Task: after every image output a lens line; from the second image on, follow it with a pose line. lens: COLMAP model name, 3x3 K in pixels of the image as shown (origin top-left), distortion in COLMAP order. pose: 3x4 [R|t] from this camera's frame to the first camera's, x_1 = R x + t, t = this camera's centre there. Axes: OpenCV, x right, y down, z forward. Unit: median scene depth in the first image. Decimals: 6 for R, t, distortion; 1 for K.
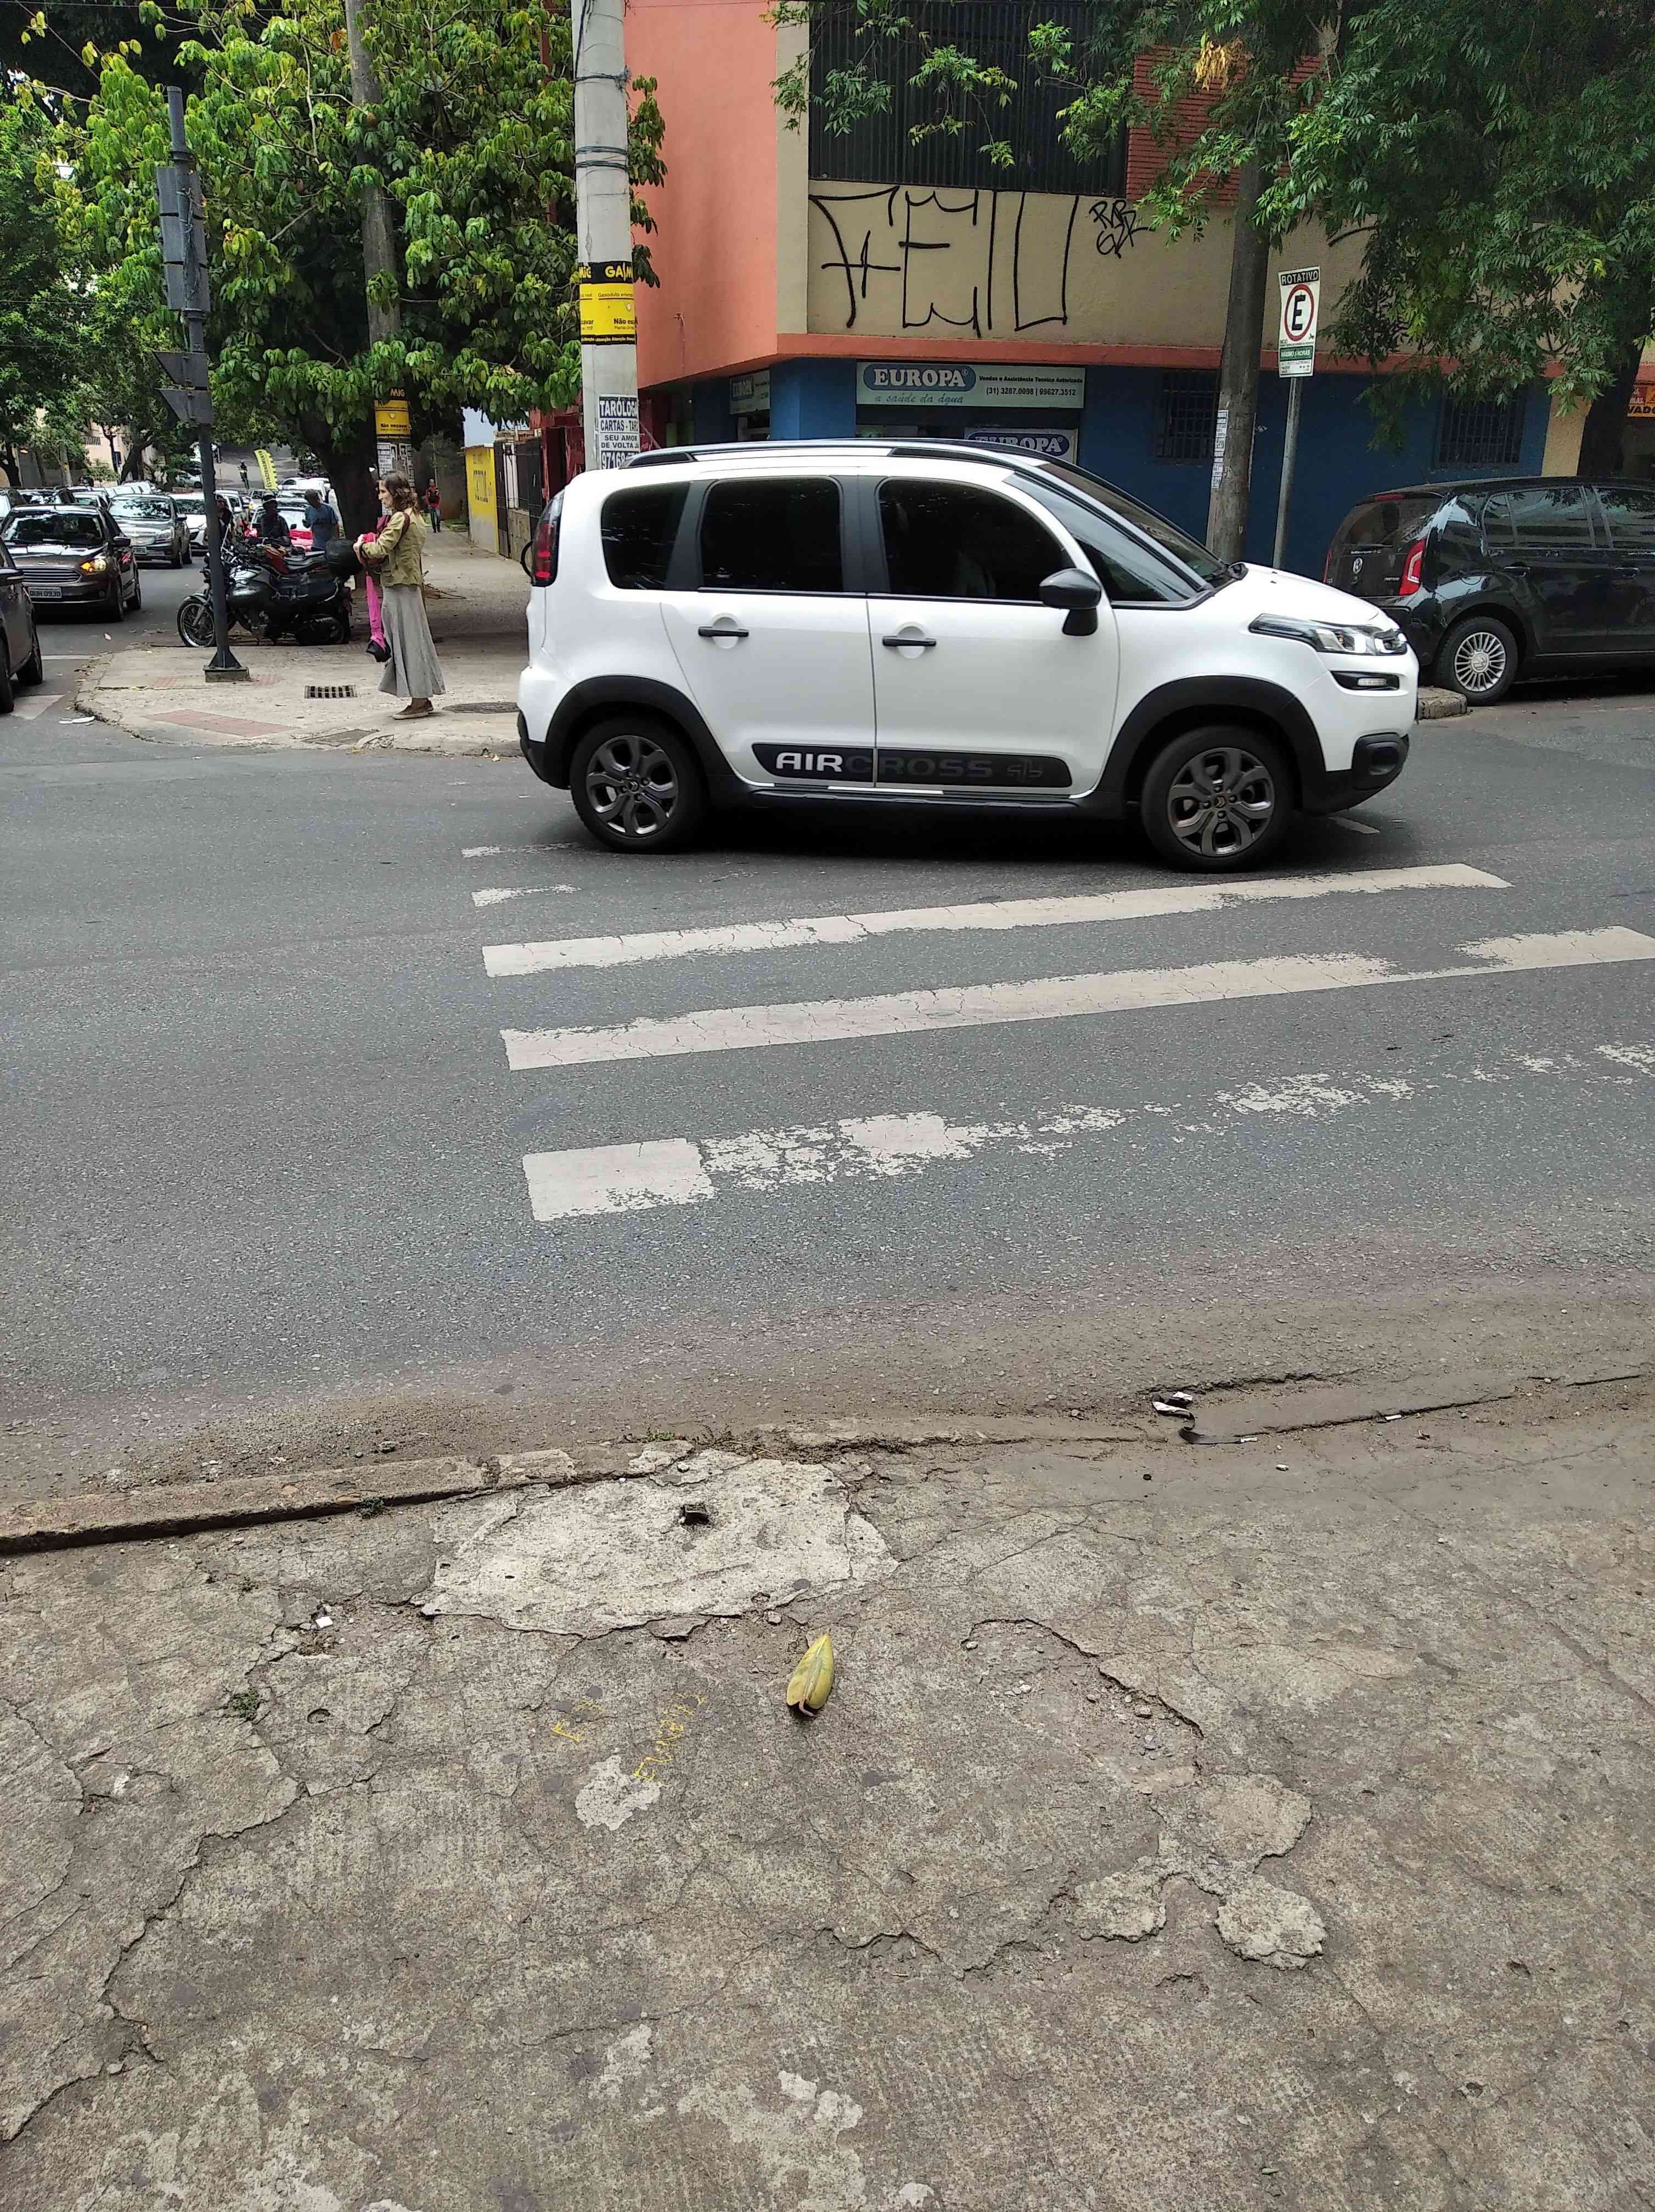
lens RADIAL K [[1594.1, 0, 827.5], [0, 1594.1, 1106.0], [0, 0, 1]] dist [0.025999, -0.040228]
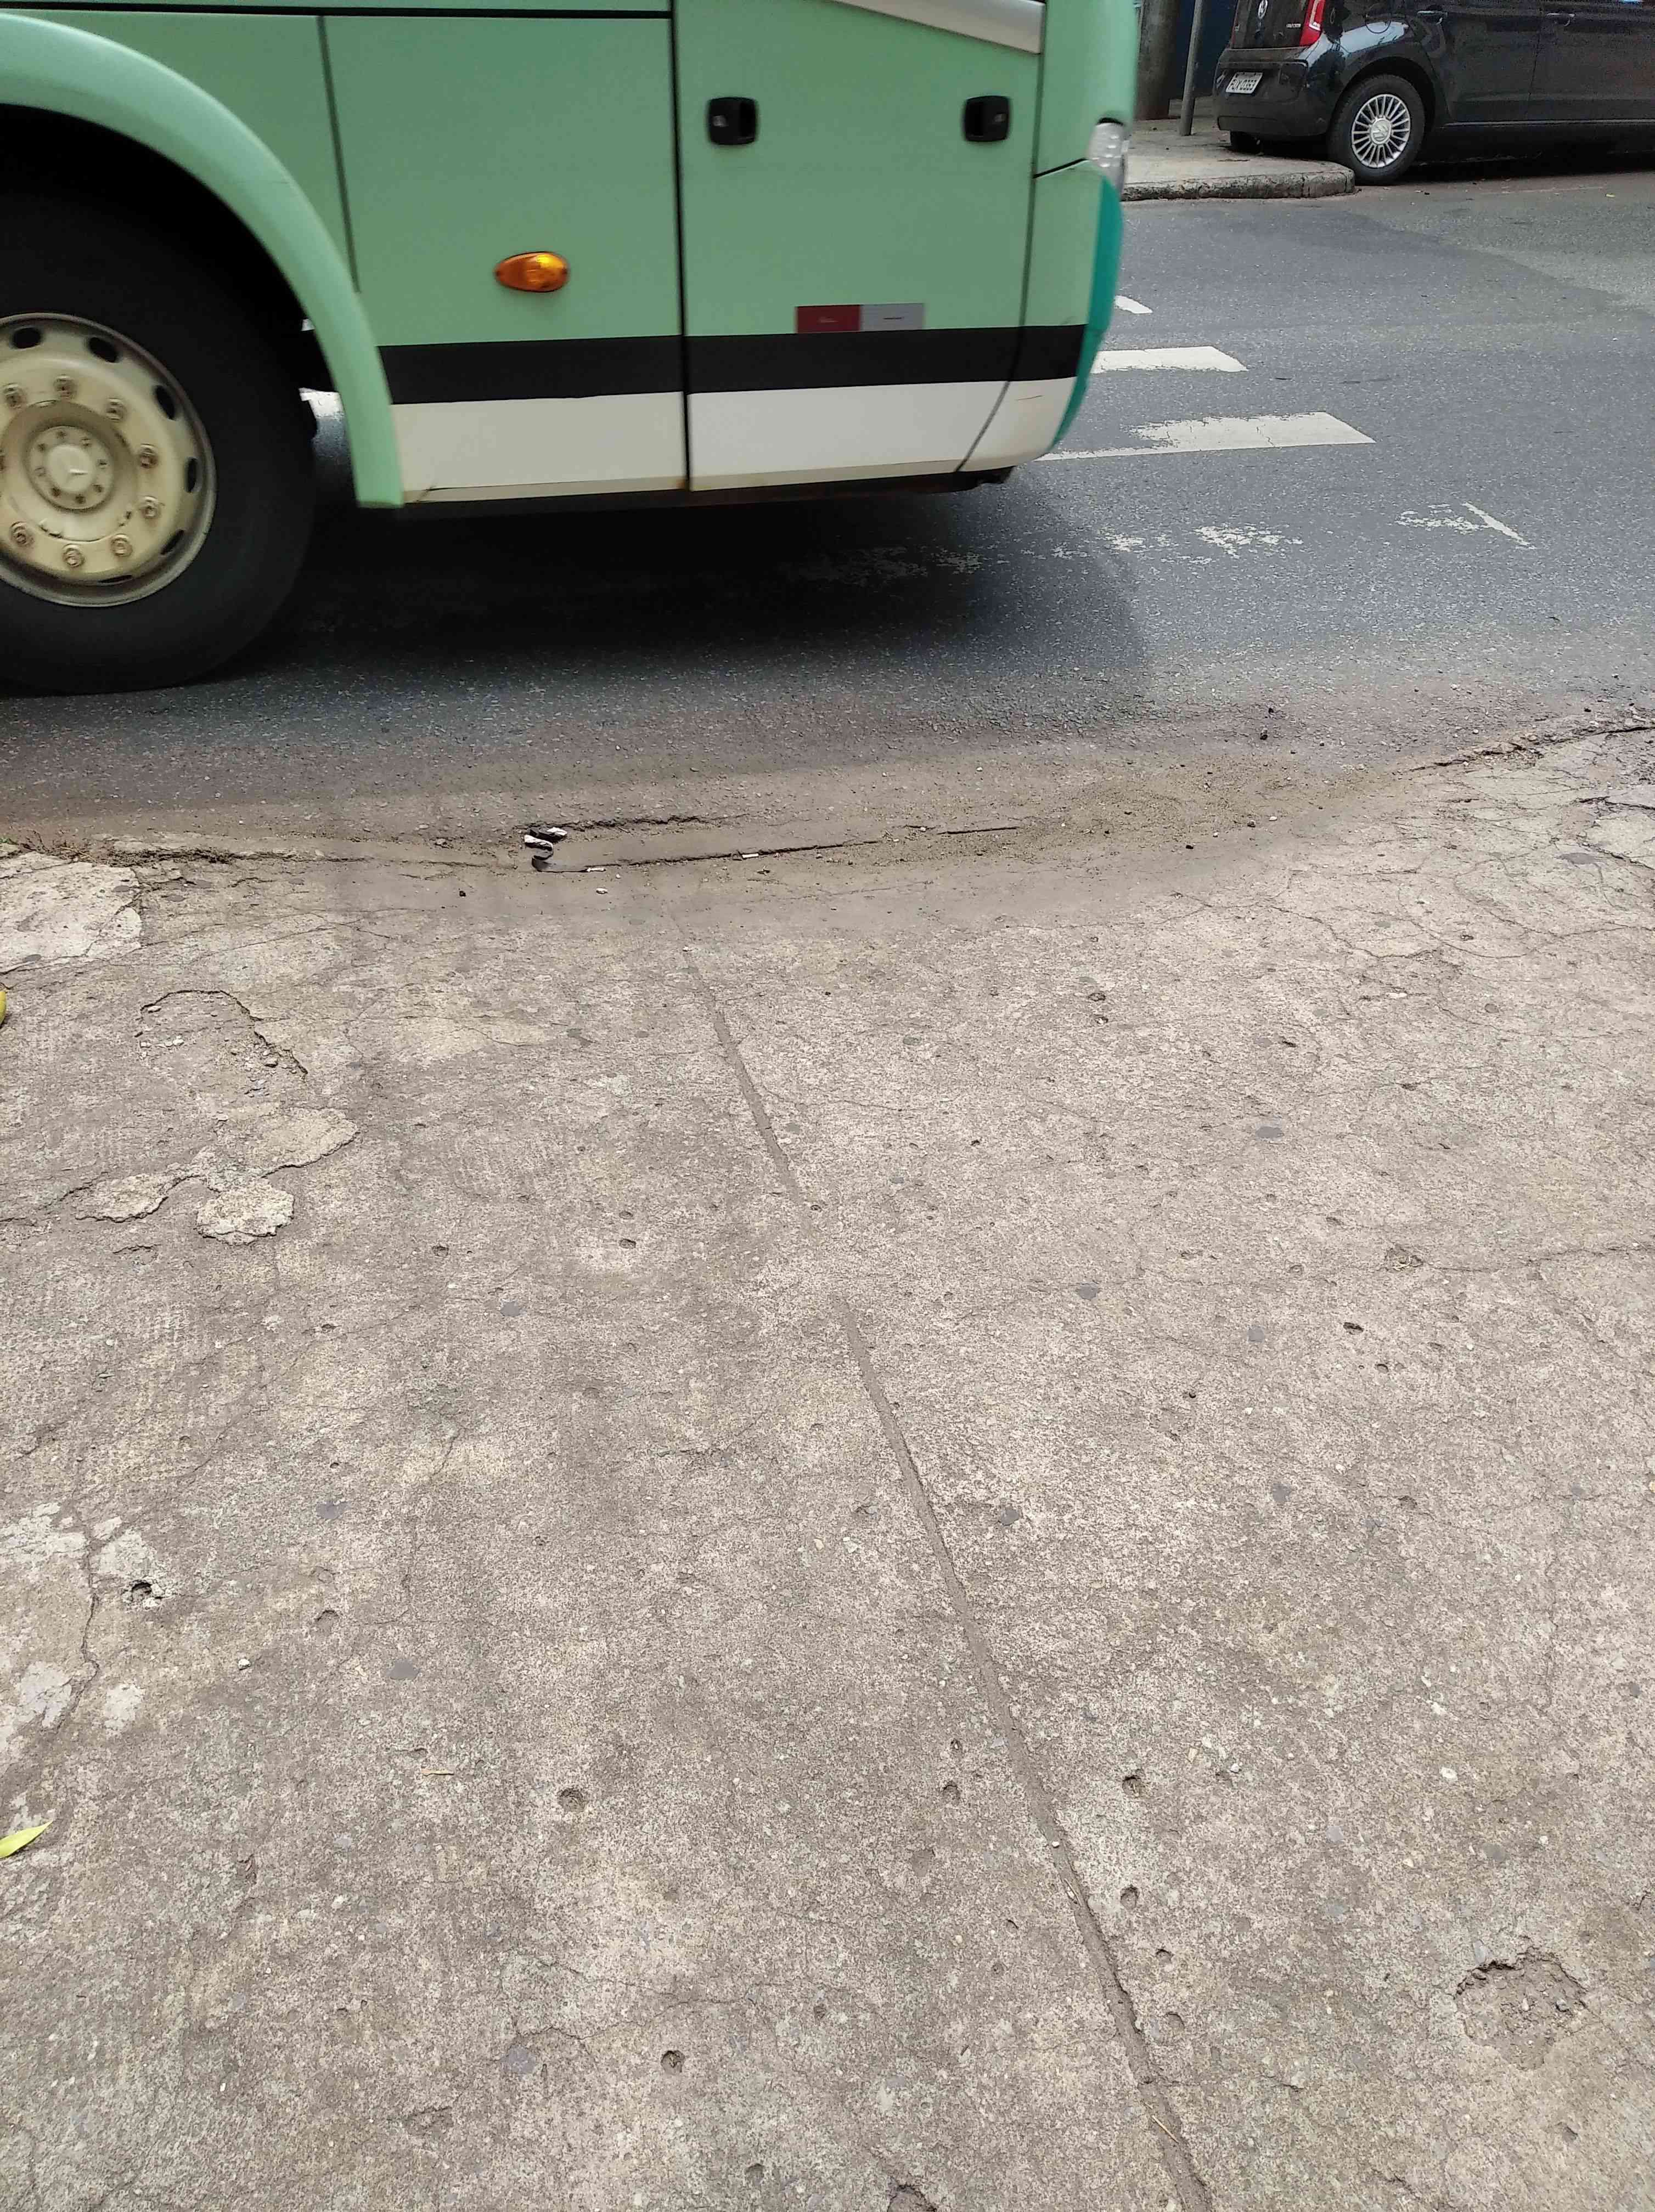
lens RADIAL K [[1594.1, 0, 827.5], [0, 1594.1, 1106.0], [0, 0, 1]] dist [0.025999, -0.040228]
pose [[0.999360, 0.031654, -0.016689, 0.450752], [-0.026273, 0.965694, 0.258349, 0.088600], [0.024294, -0.257745, 0.965908, -0.035831]]
